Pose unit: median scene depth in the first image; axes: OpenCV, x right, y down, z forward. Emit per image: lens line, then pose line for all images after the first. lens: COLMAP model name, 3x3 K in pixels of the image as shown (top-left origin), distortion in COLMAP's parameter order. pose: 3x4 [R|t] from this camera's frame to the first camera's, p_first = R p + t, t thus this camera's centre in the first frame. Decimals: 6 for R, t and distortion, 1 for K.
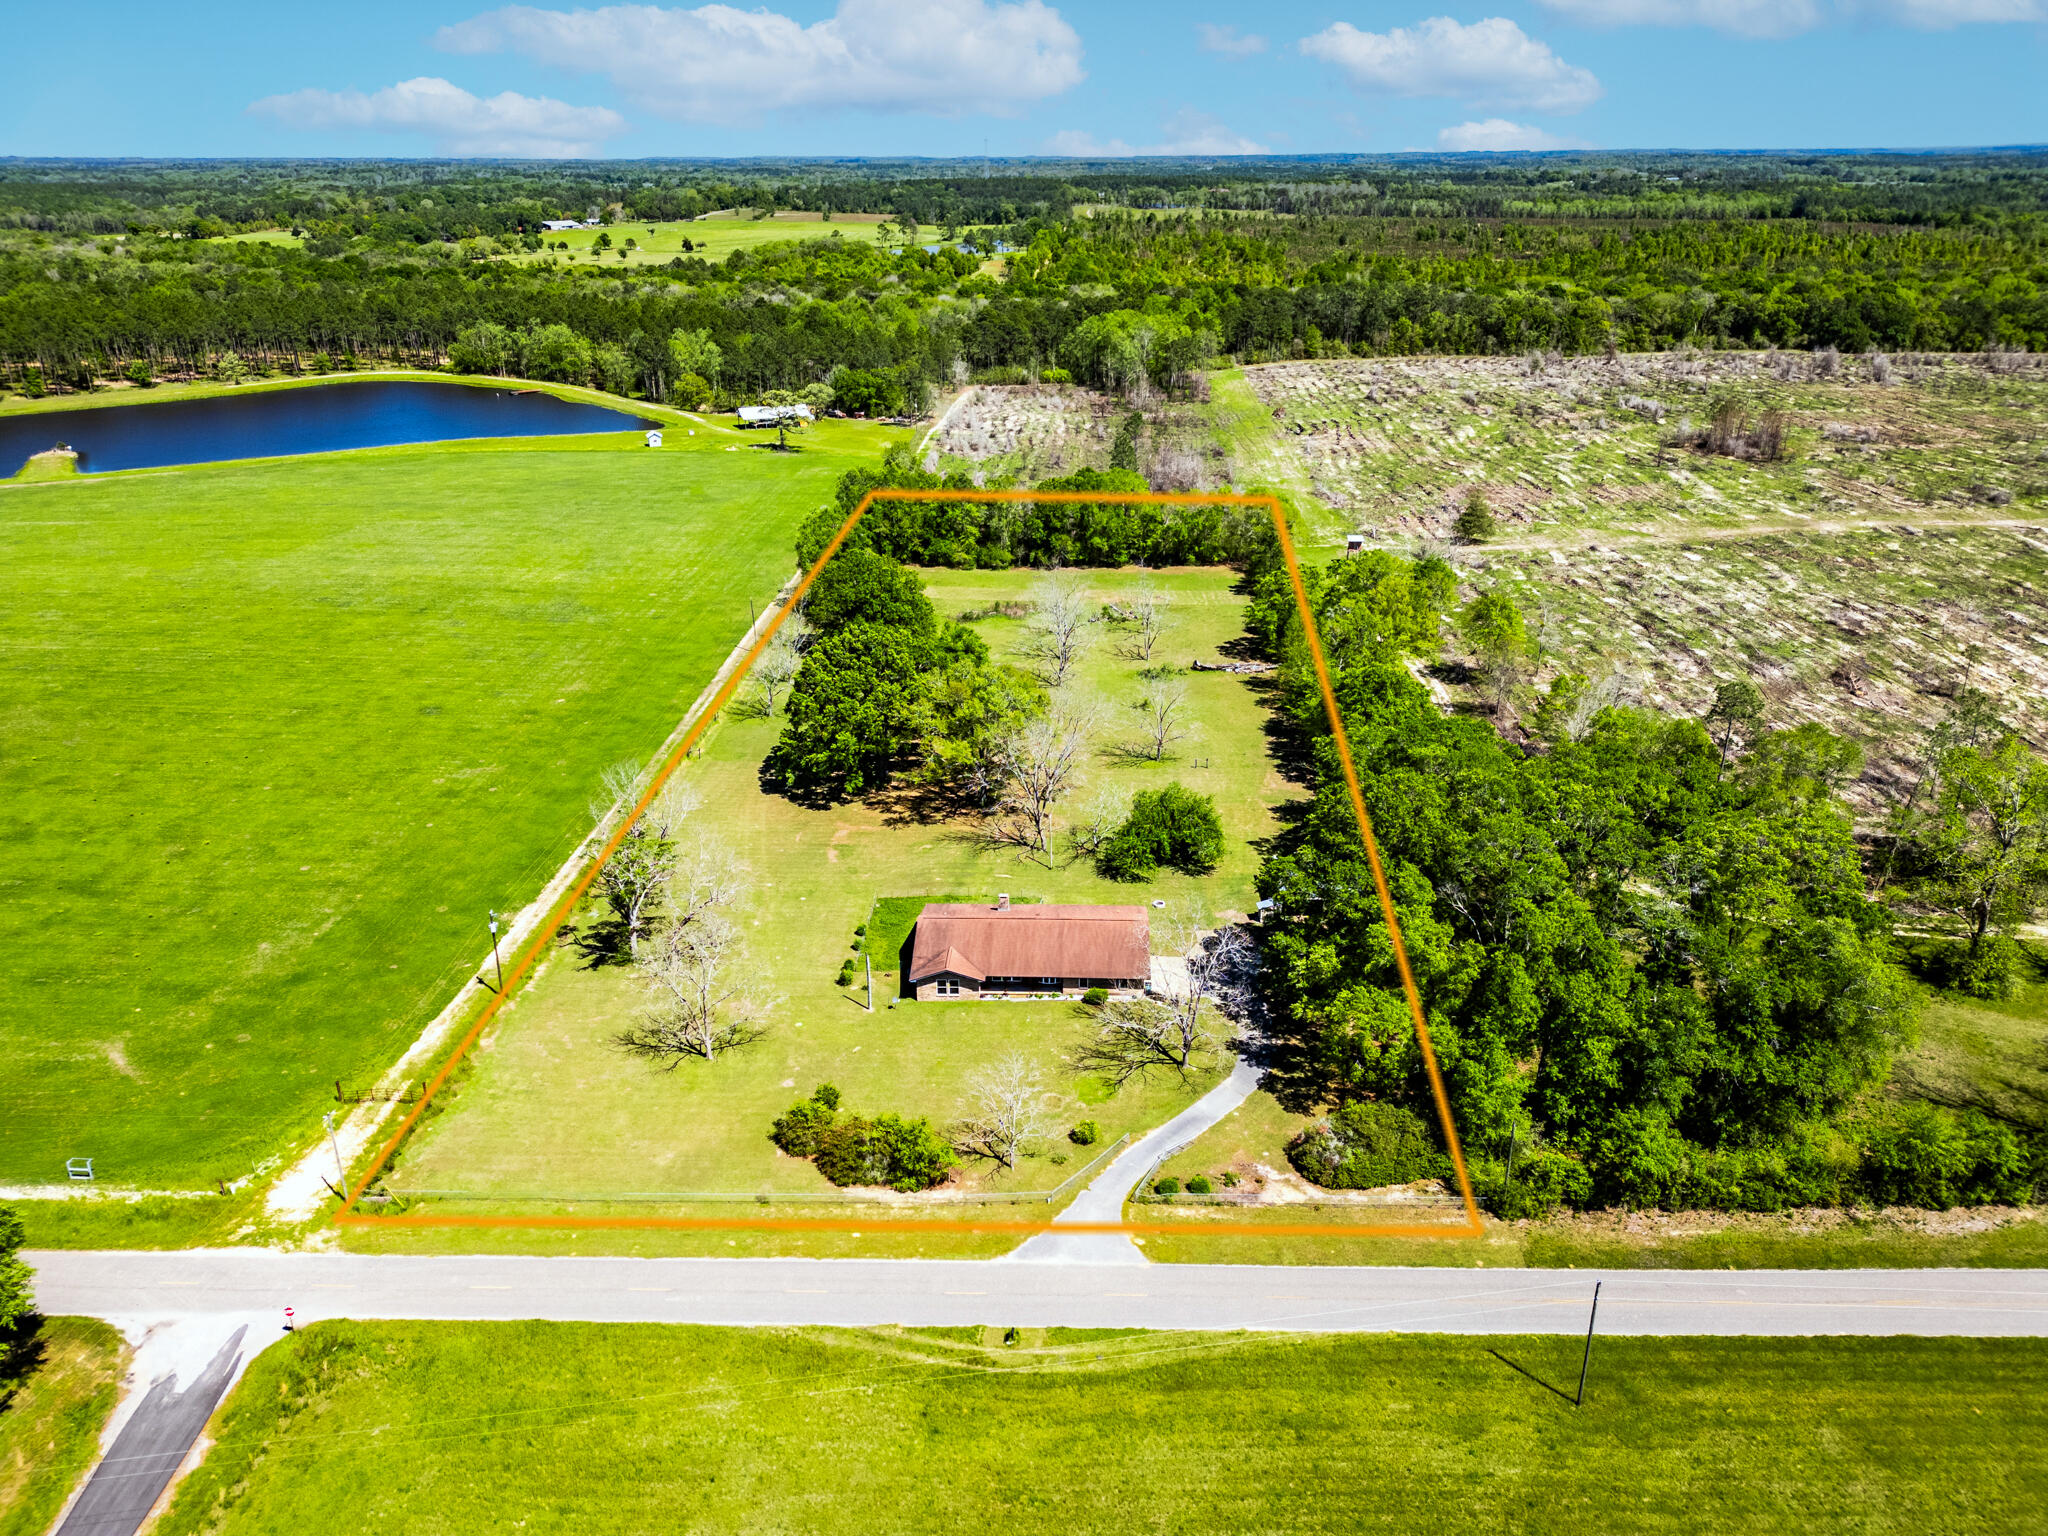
lens RADIAL K [[1432.3, 0, 1024.0], [0, 1432.3, 768.0], [0, 0, 1]] dist [0.067837, -0.059384]
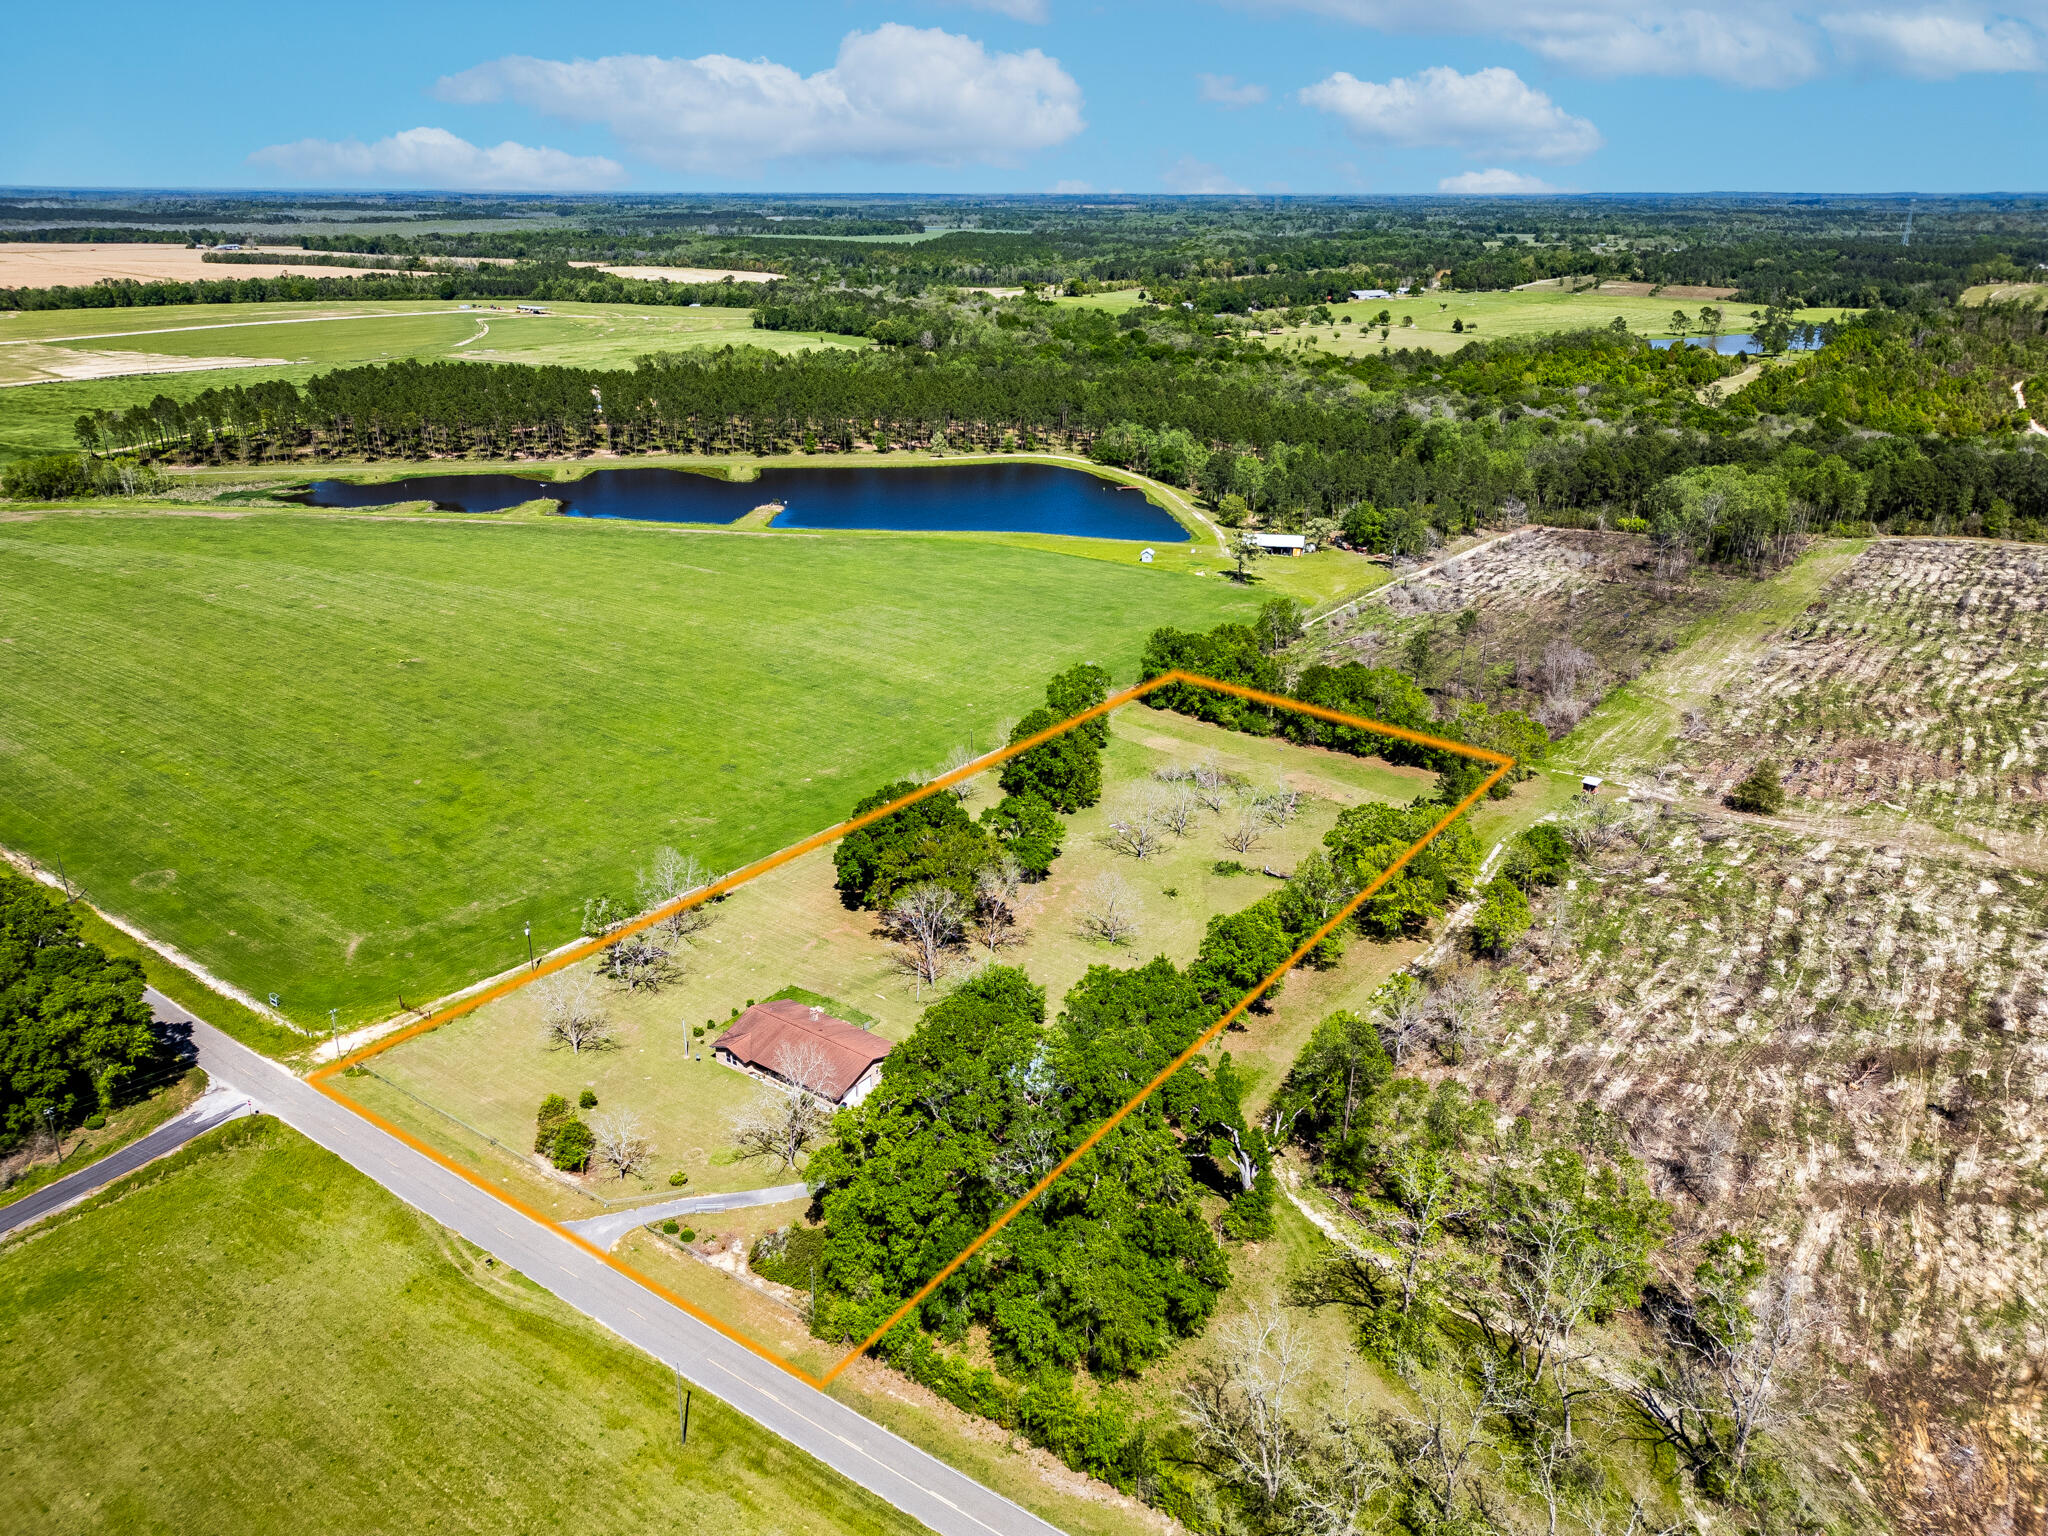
lens RADIAL K [[1432.3, 0, 1024.0], [0, 1432.3, 768.0], [0, 0, 1]] dist [0.067837, -0.059384]
pose [[0.831398, 0.215232, -0.512301, 0.466120], [-0.225030, 0.973369, 0.043745, -0.139045], [0.508073, 0.078914, 0.857691, -0.057941]]
